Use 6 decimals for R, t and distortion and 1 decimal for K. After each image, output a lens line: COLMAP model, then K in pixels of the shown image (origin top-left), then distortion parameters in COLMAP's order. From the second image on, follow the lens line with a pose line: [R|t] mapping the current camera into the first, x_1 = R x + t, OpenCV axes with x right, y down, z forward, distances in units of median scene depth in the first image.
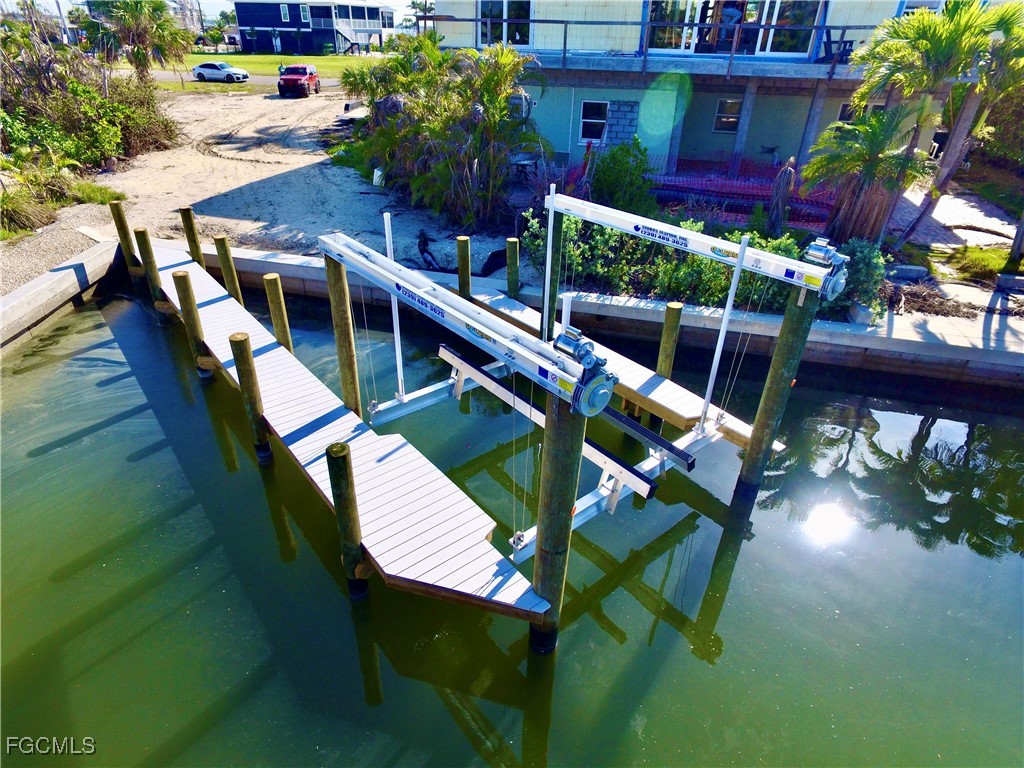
lens RADIAL K [[589.4, 0, 507.7], [0, 589.4, 387.9], [0, 0, 1]] dist [-0.005636, -0.000714]
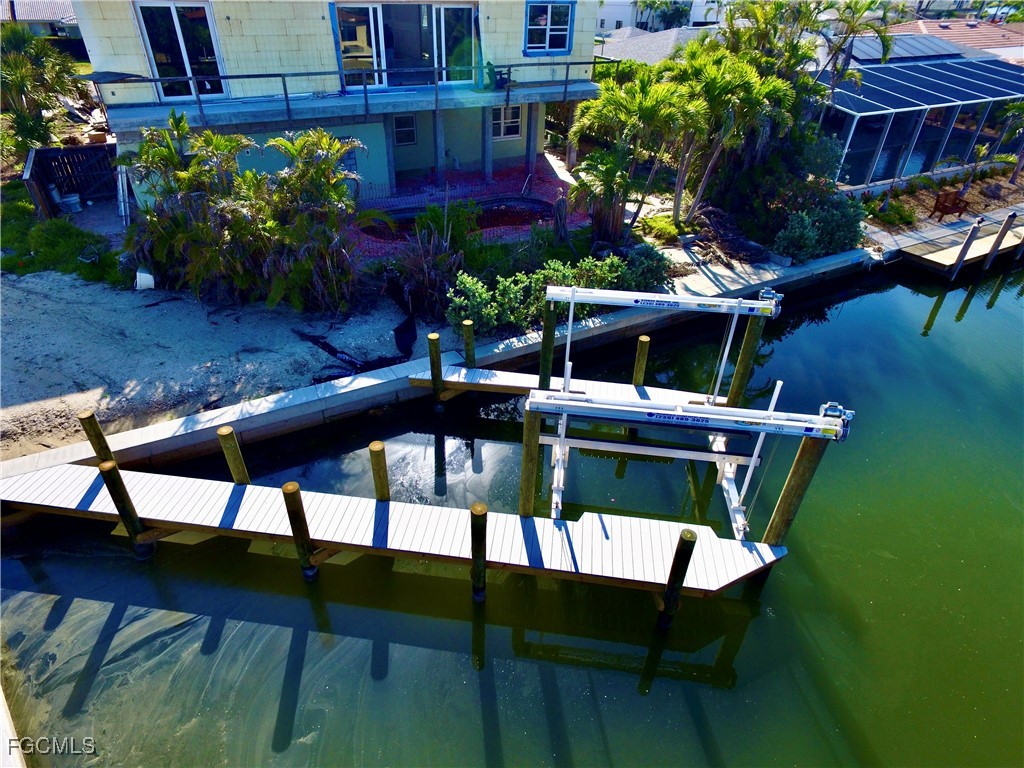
lens RADIAL K [[589.4, 0, 510.1], [0, 589.4, 381.5], [0, 0, 1]] dist [-0.005636, -0.000714]
pose [[0.715548, -0.389894, 0.579633, -0.556348], [0.348068, 0.918407, 0.188089, -0.287941], [-0.605673, 0.067165, 0.792874, 0.039265]]
